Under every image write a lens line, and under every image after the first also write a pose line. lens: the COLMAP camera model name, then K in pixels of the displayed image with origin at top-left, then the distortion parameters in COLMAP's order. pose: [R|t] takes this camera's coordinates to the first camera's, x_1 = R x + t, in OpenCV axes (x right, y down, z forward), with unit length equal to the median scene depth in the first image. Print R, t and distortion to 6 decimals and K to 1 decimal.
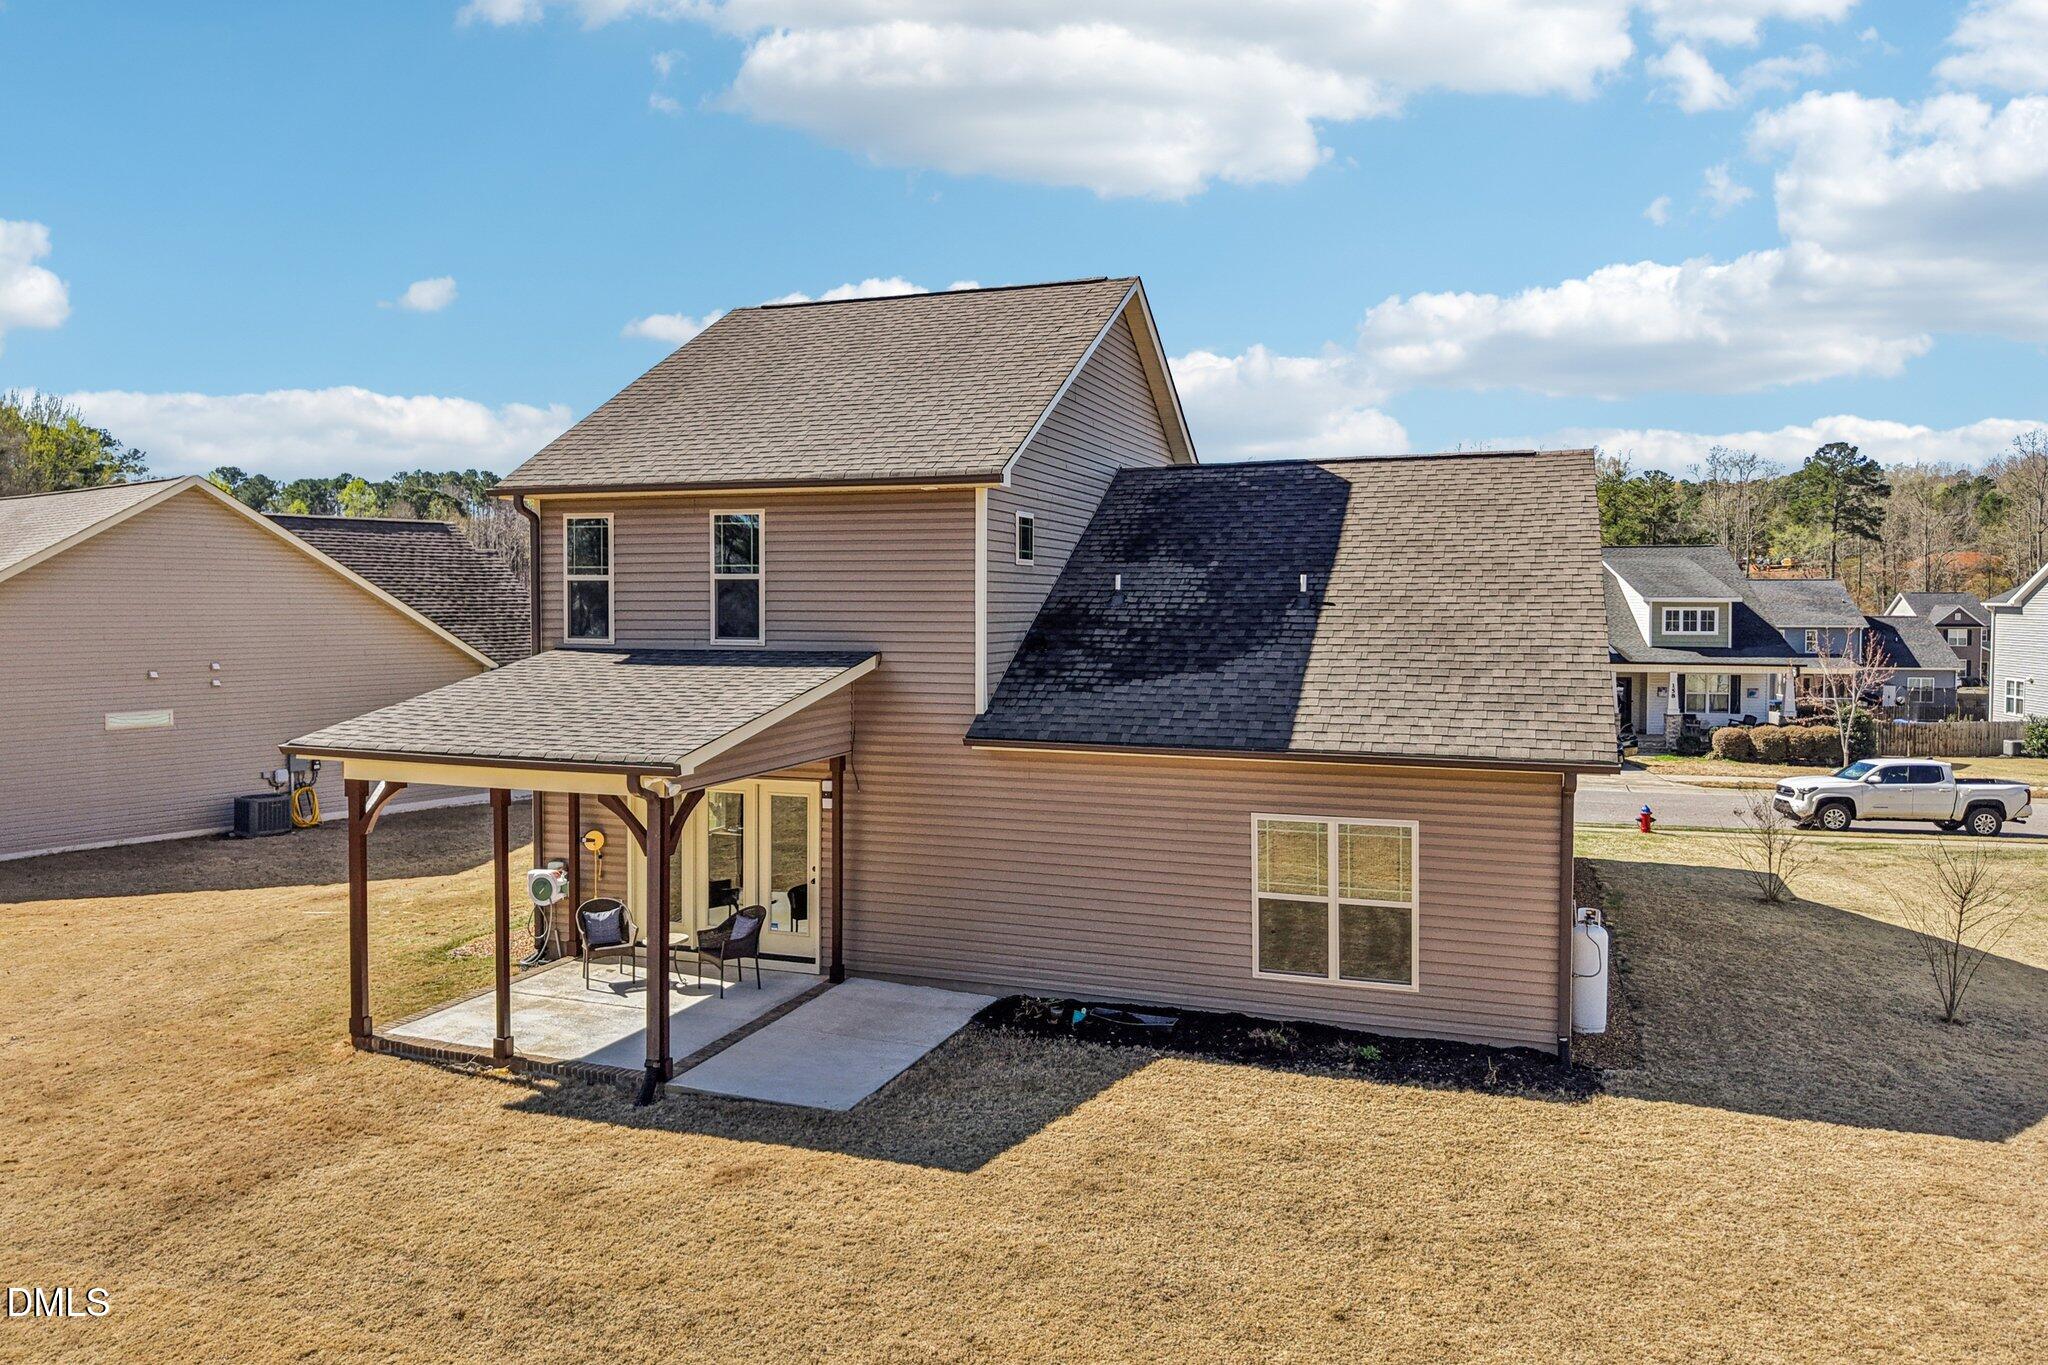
lens RADIAL K [[1405.2, 0, 1010.9], [0, 1405.2, 602.8], [0, 0, 1]] dist [-0.006791, 0.001951]
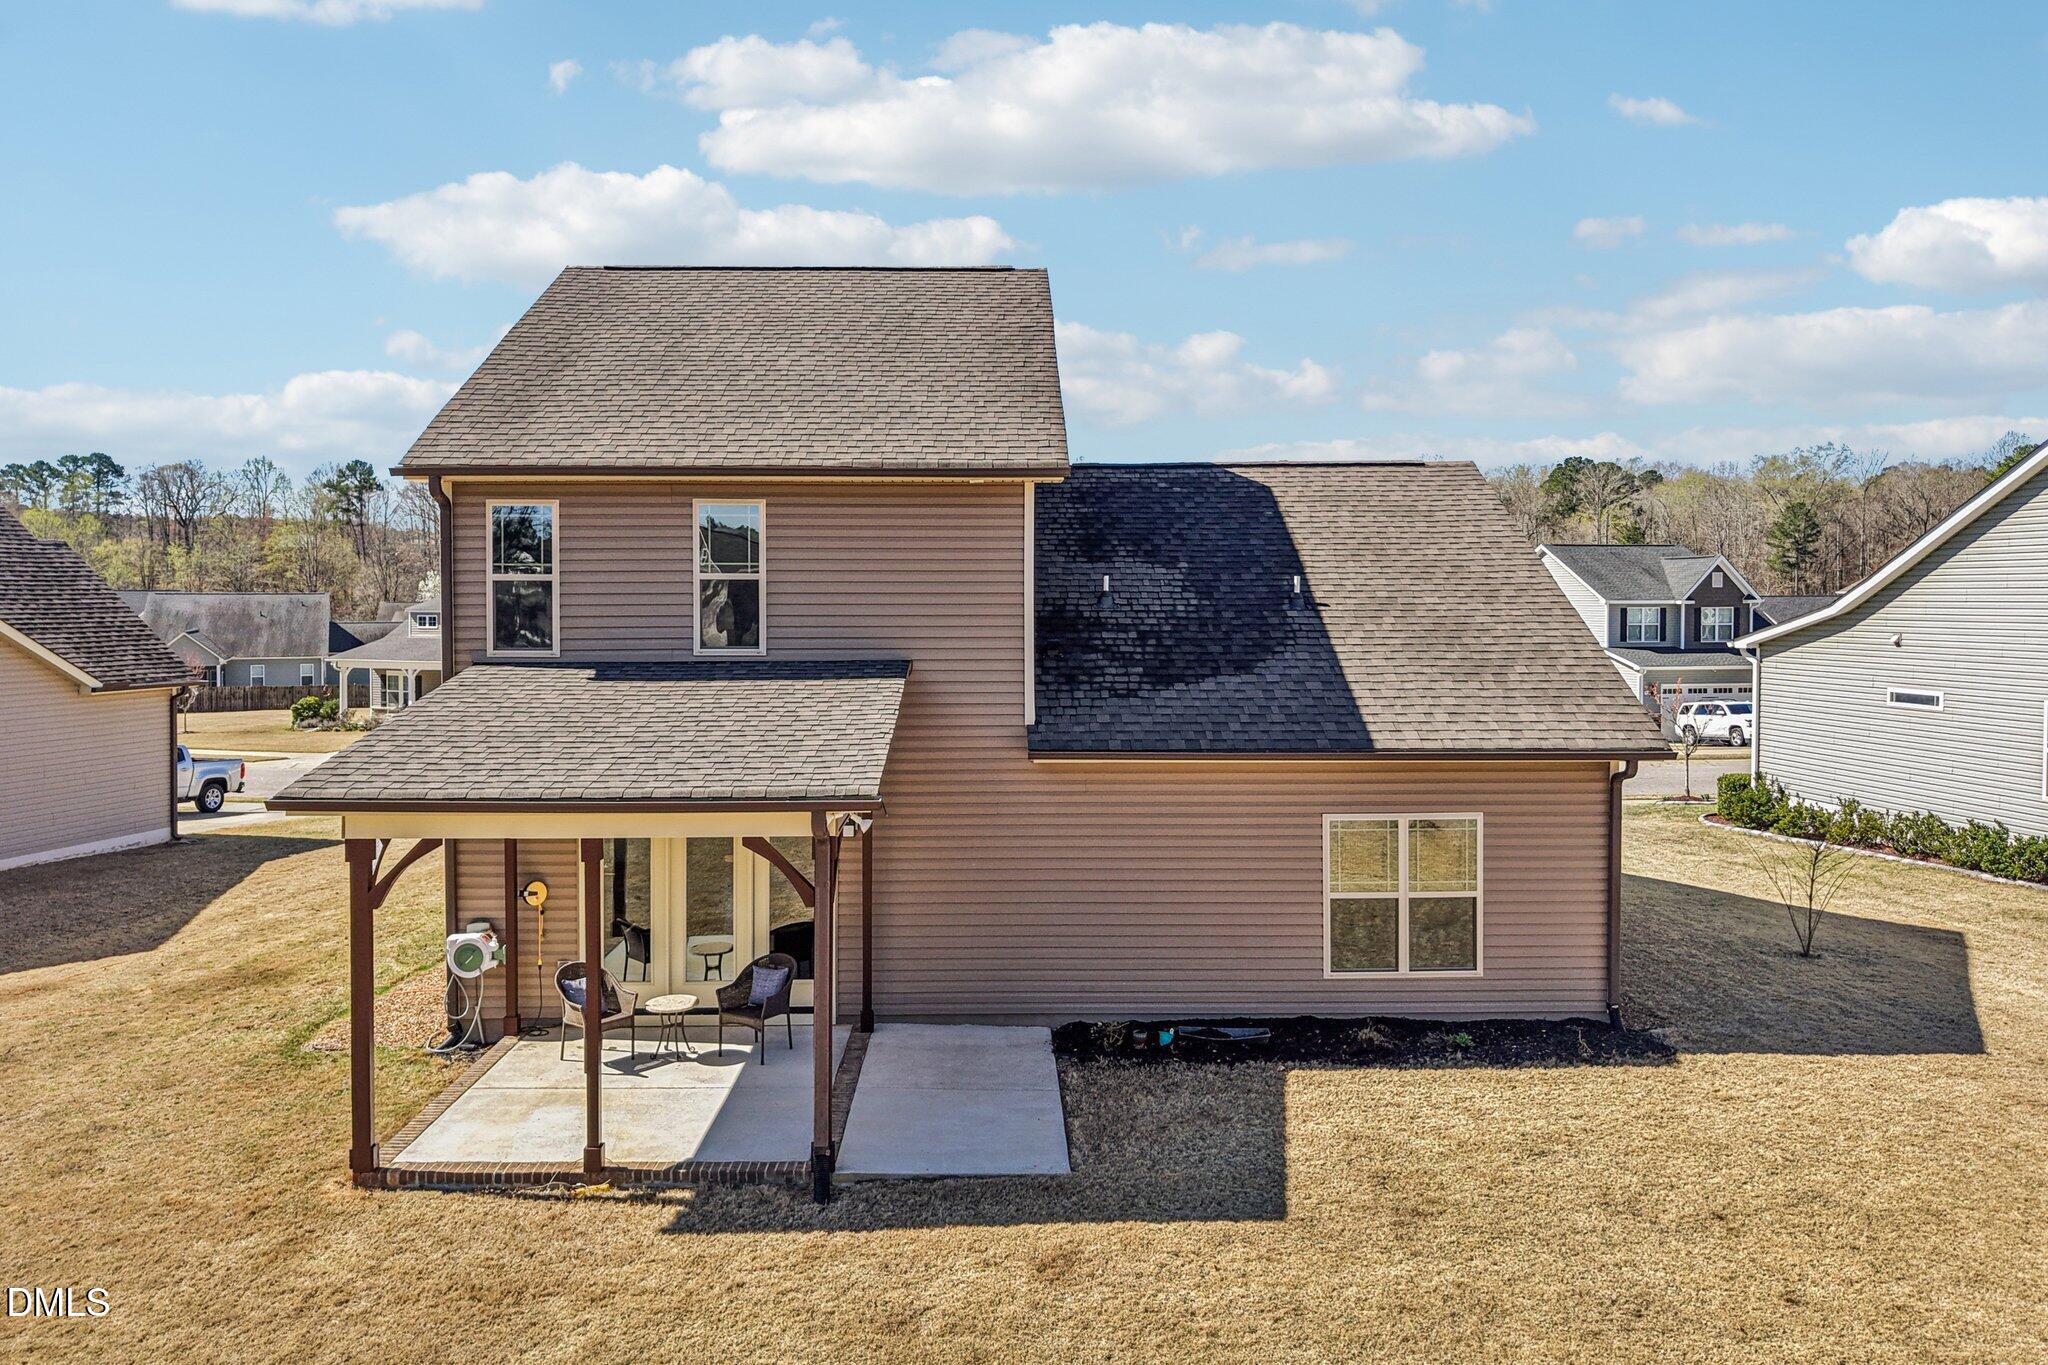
lens RADIAL K [[1405.2, 0, 1010.9], [0, 1405.2, 602.8], [0, 0, 1]] dist [-0.006791, 0.001951]
pose [[0.933020, -0.004555, 0.359797, -0.395586], [0.004295, 0.999990, 0.001522, -0.003437], [-0.359800, 0.000125, 0.933029, 0.147166]]
